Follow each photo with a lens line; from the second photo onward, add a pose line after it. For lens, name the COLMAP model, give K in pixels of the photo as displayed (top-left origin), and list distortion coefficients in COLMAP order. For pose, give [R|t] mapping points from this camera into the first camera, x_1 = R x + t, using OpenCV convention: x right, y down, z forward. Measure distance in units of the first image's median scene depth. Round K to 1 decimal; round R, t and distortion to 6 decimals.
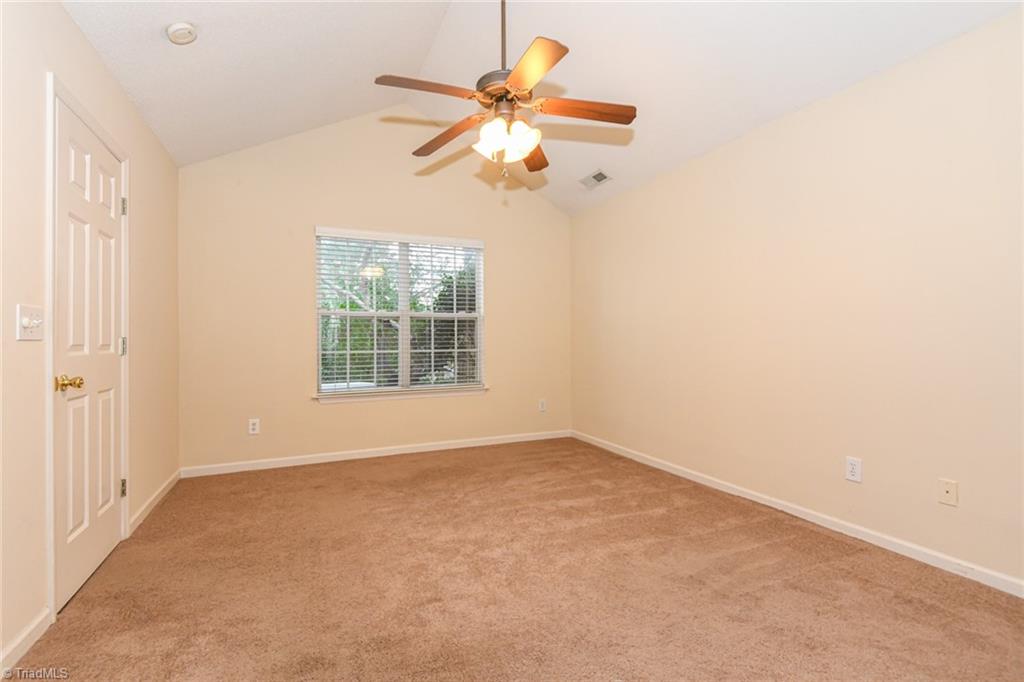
lens RADIAL K [[471.3, 0, 504.1], [0, 471.3, 336.4], [0, 0, 1]] dist [0.014965, -0.009774]
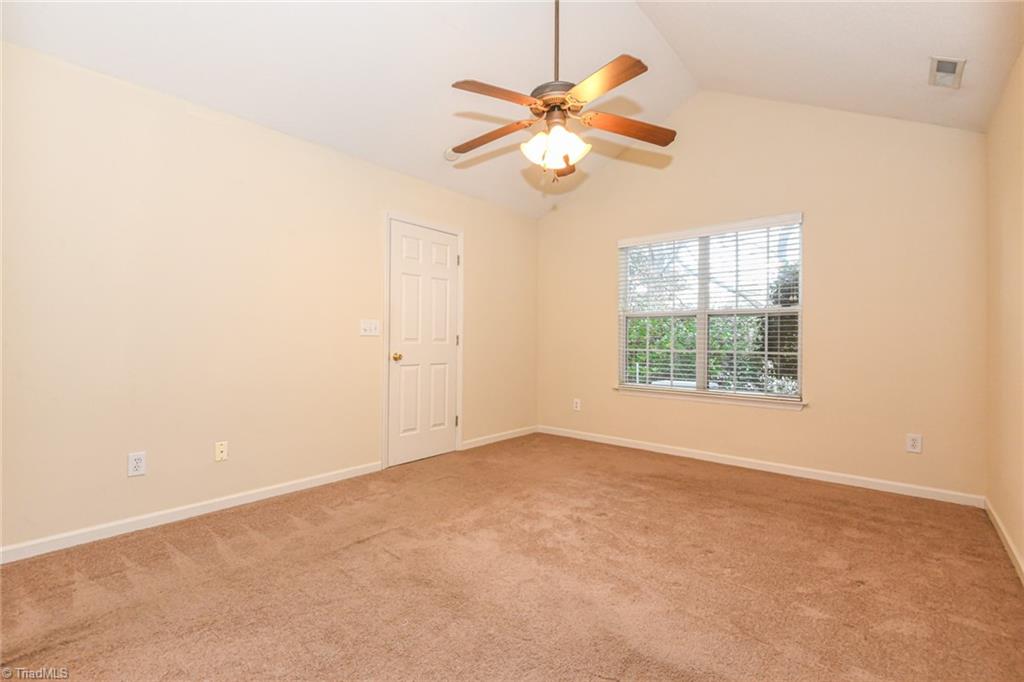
lens RADIAL K [[471.3, 0, 501.9], [0, 471.3, 340.6], [0, 0, 1]] dist [0.014965, -0.009774]
pose [[0.423690, 0.014326, -0.905694, 0.479934], [-0.005169, 0.999897, 0.013398, -0.000811], [0.905792, -0.000995, 0.423720, 0.236368]]
